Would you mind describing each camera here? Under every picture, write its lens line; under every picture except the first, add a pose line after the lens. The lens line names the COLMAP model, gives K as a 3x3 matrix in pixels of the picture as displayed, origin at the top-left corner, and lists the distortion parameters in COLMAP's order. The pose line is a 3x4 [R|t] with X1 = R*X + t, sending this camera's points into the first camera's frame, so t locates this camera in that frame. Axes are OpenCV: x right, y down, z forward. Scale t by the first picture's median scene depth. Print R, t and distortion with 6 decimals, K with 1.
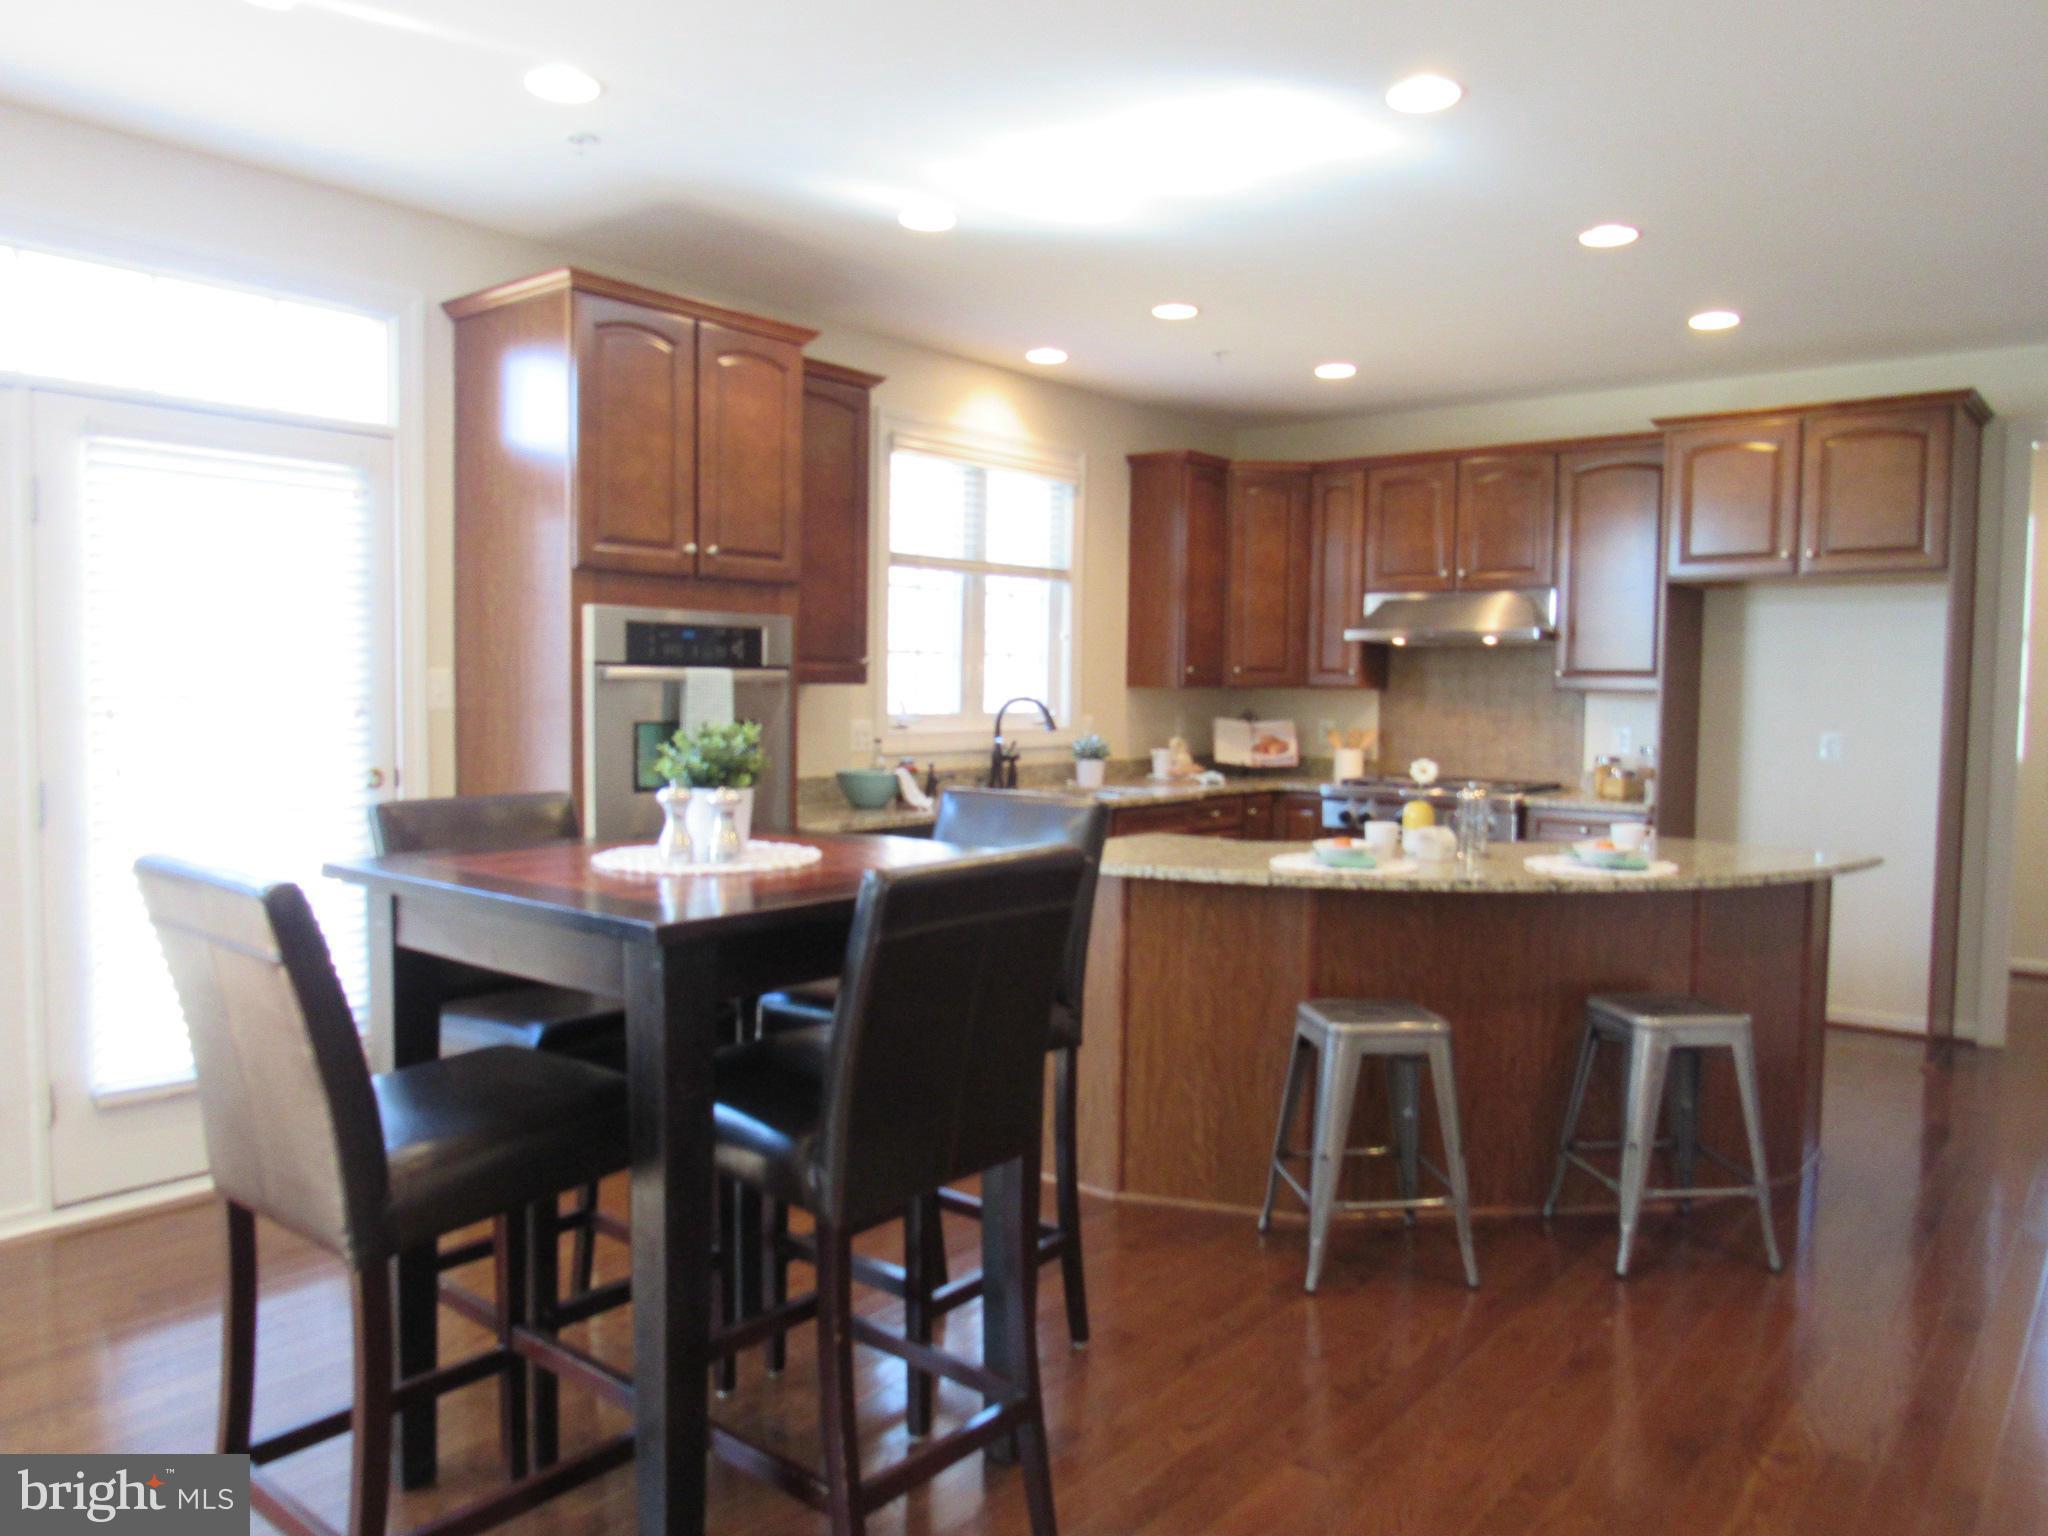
lens RADIAL K [[1500.7, 0, 1019.9], [0, 1500.7, 766.4], [0, 0, 1]] dist [0.001429, -0.009365]
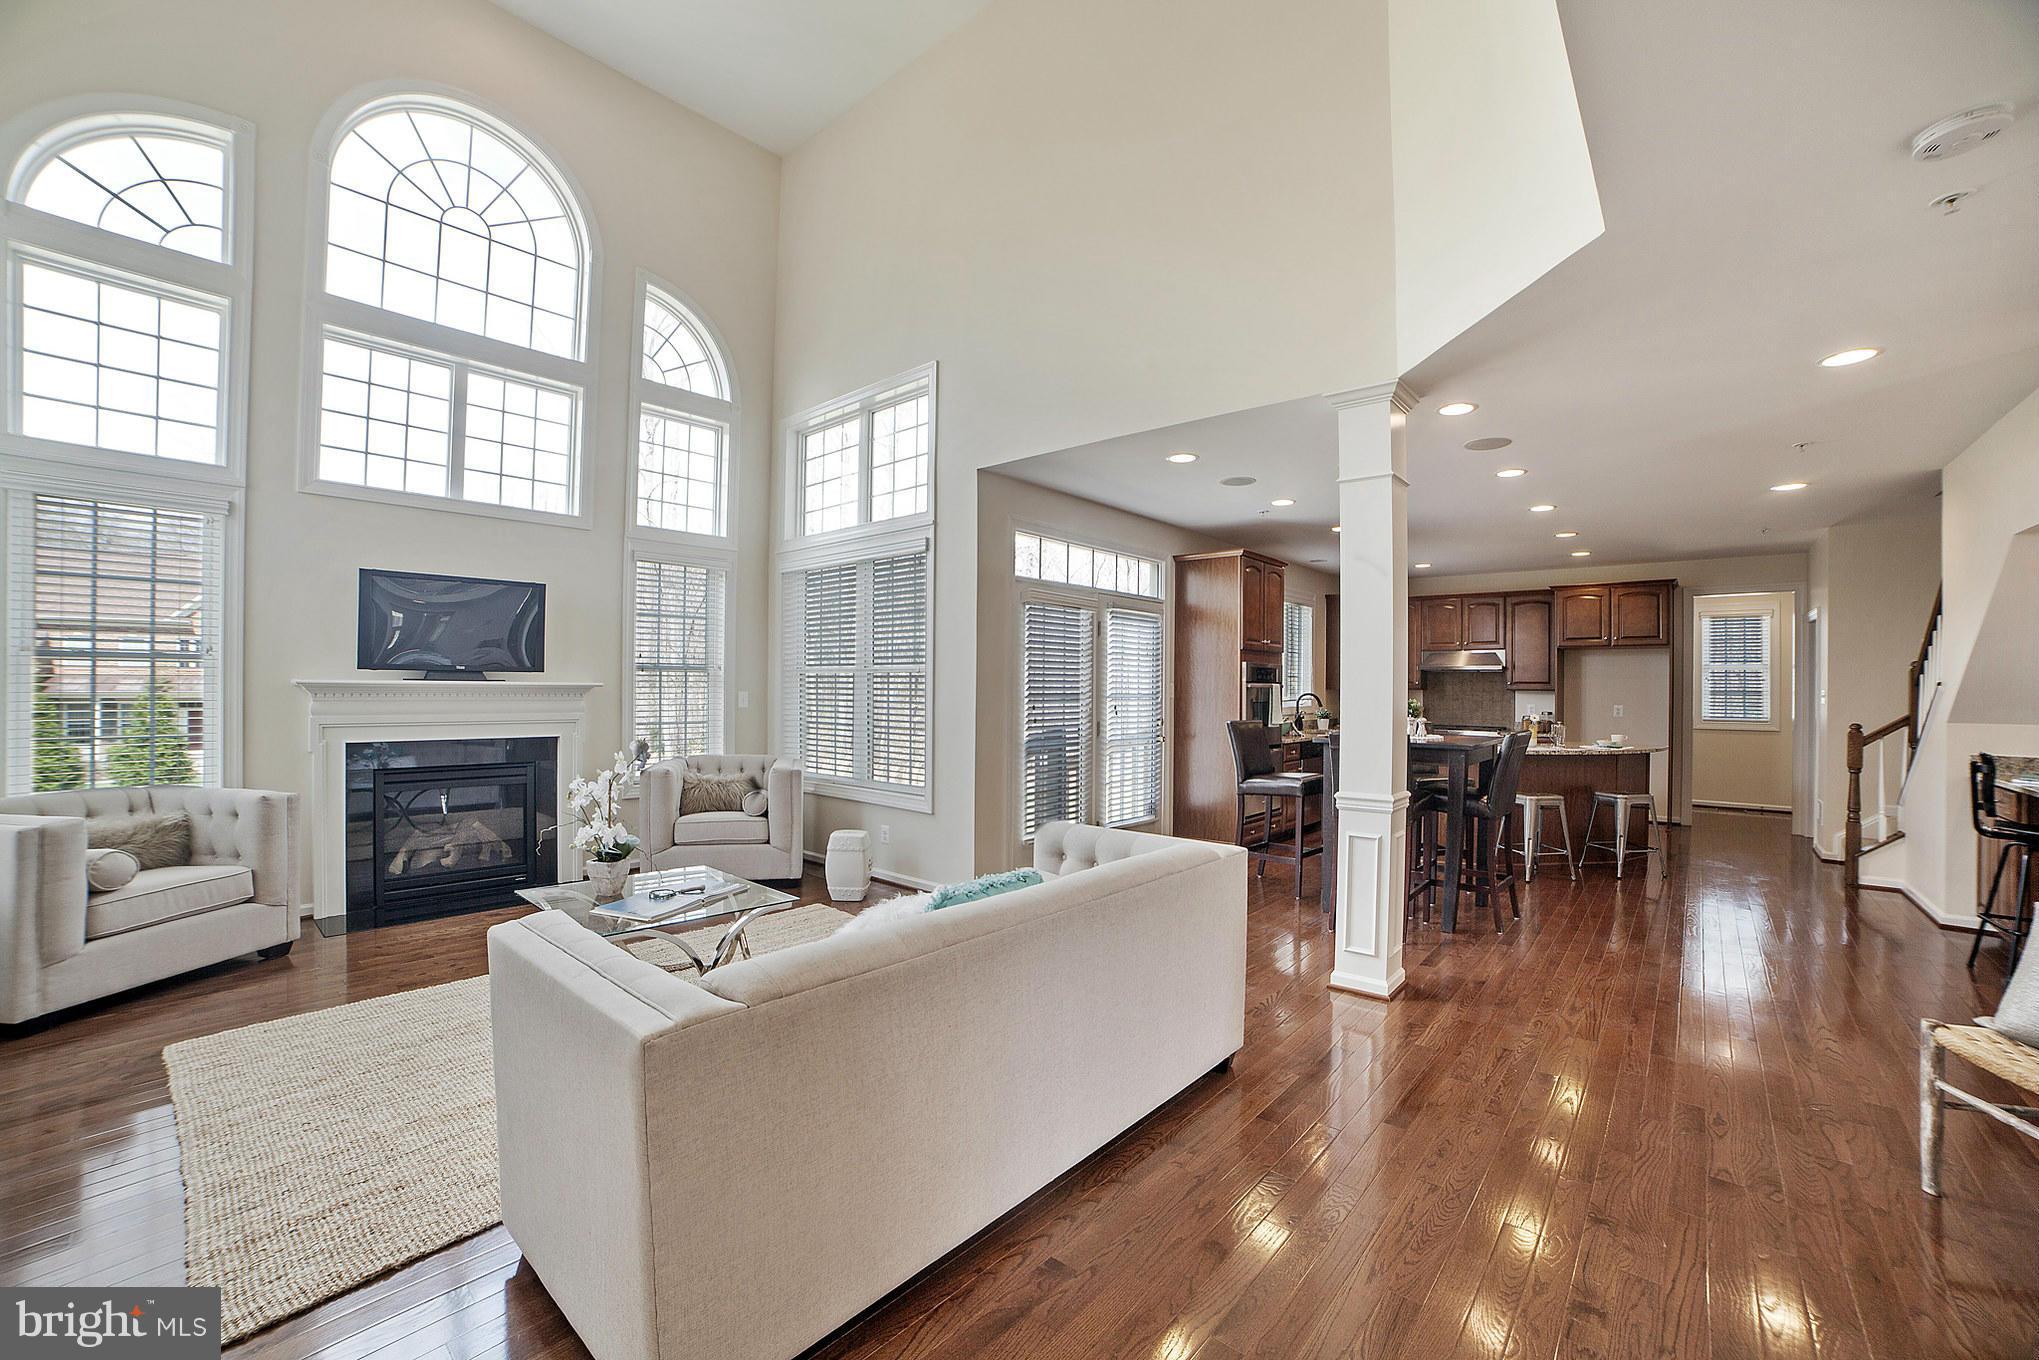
lens RADIAL K [[830.6, 0, 1032.3], [0, 830.6, 672.1], [0, 0, 1]] dist [-0.045847, 0.001042]
pose [[0.999923, -0.003546, -0.011874, -0.442026], [0.002671, 0.997337, -0.072883, 0.018162], [0.012101, 0.072845, 0.997270, -0.398253]]
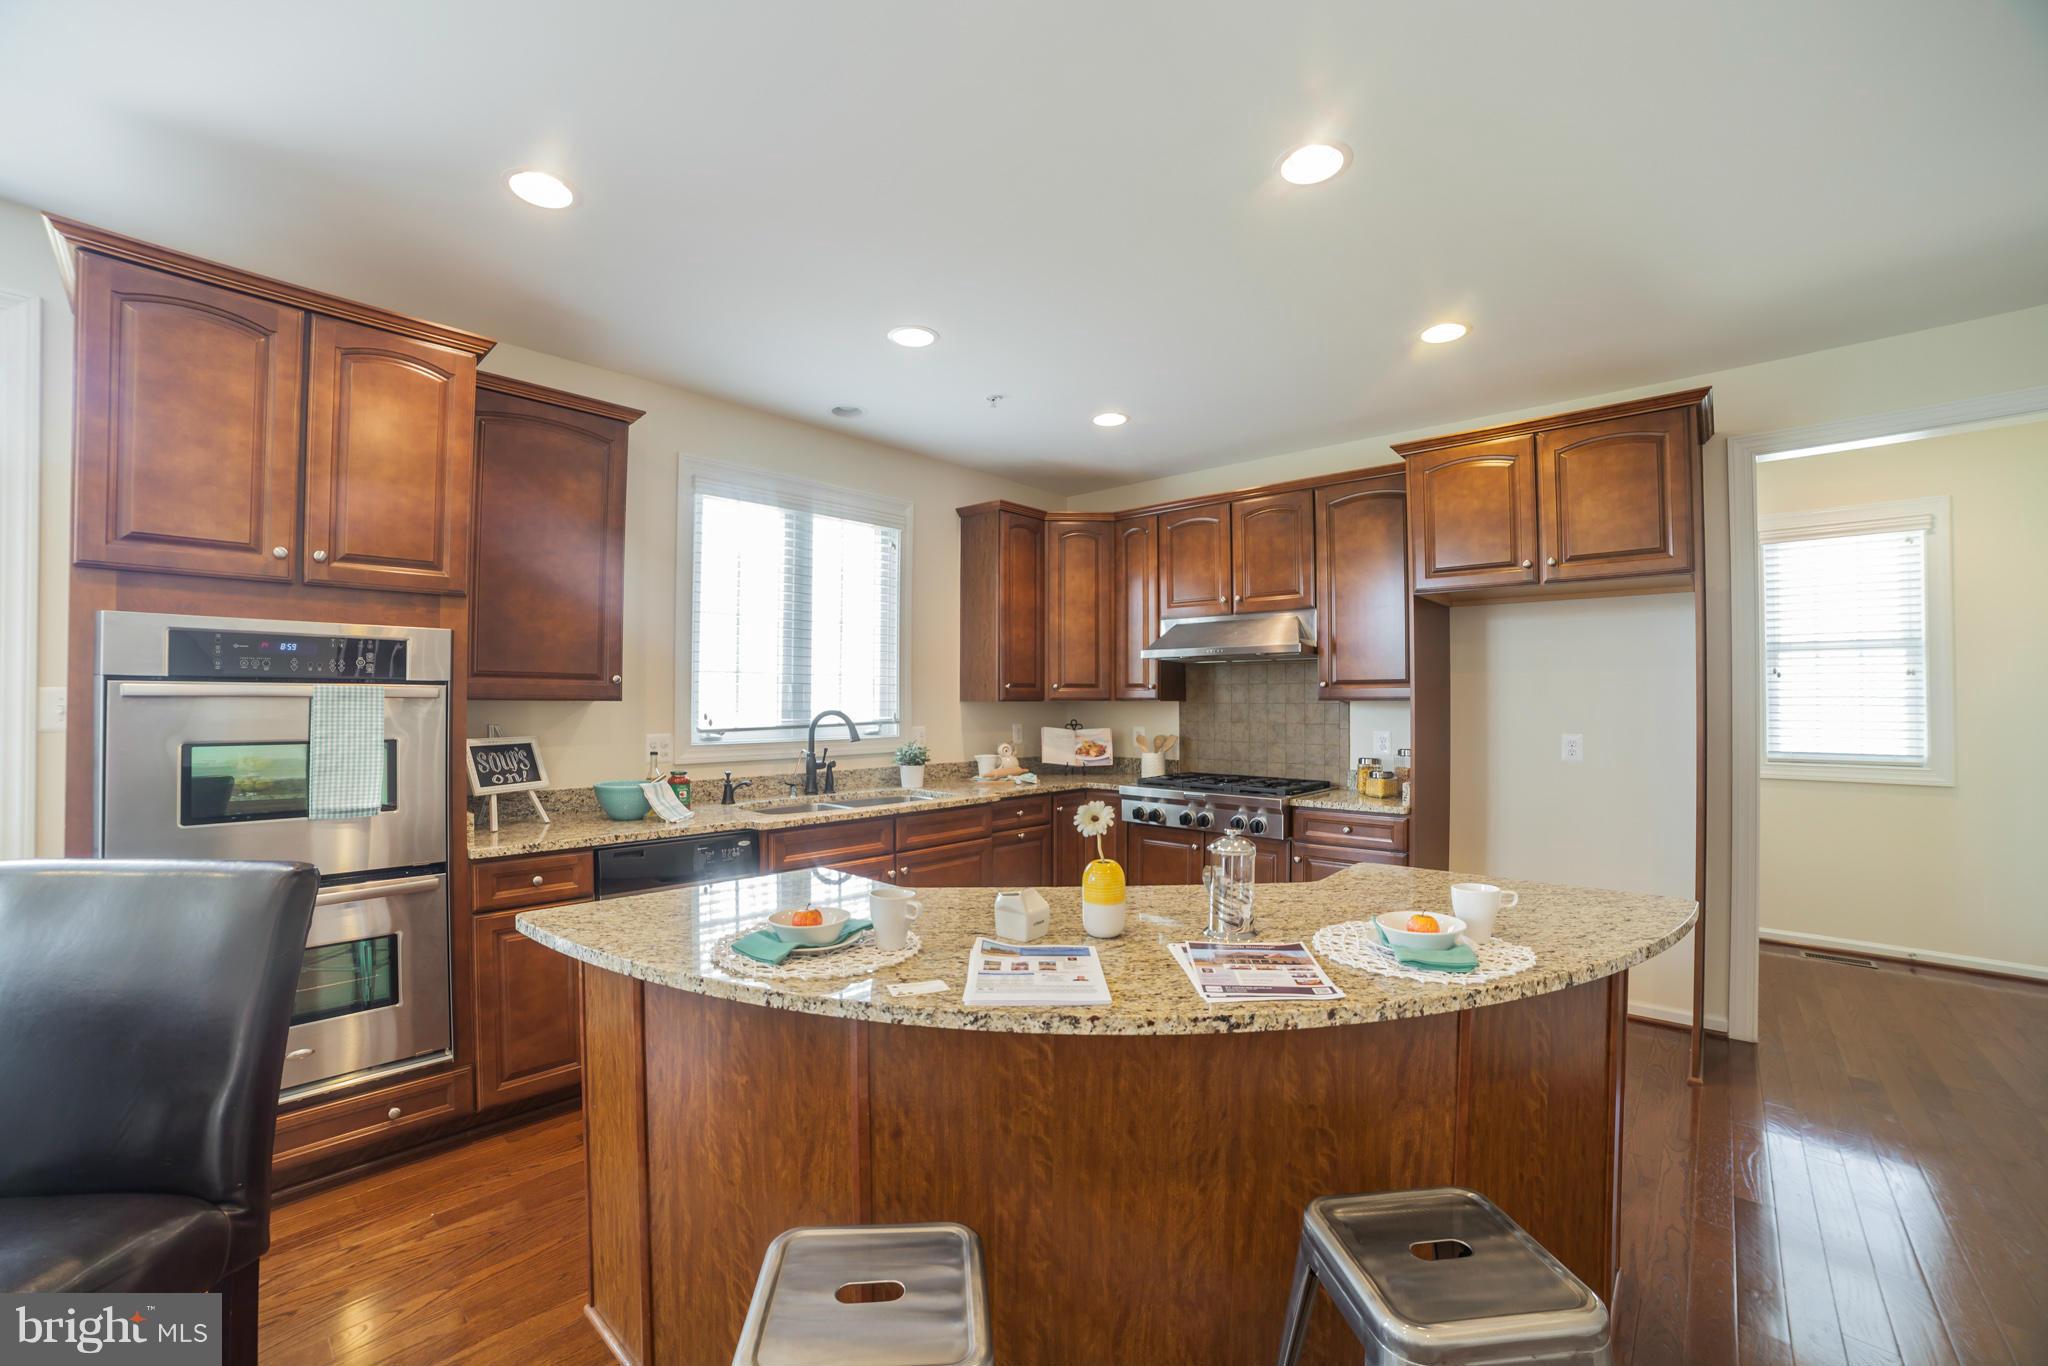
lens RADIAL K [[834.3, 0, 1027.7], [0, 834.3, 687.0], [0, 0, 1]] dist [-0.045847, 0.001042]
pose [[0.998377, -0.014073, -0.055187, 0.180792], [0.009964, 0.997206, -0.074038, -0.016716], [0.056075, 0.073368, 0.995727, 0.388967]]
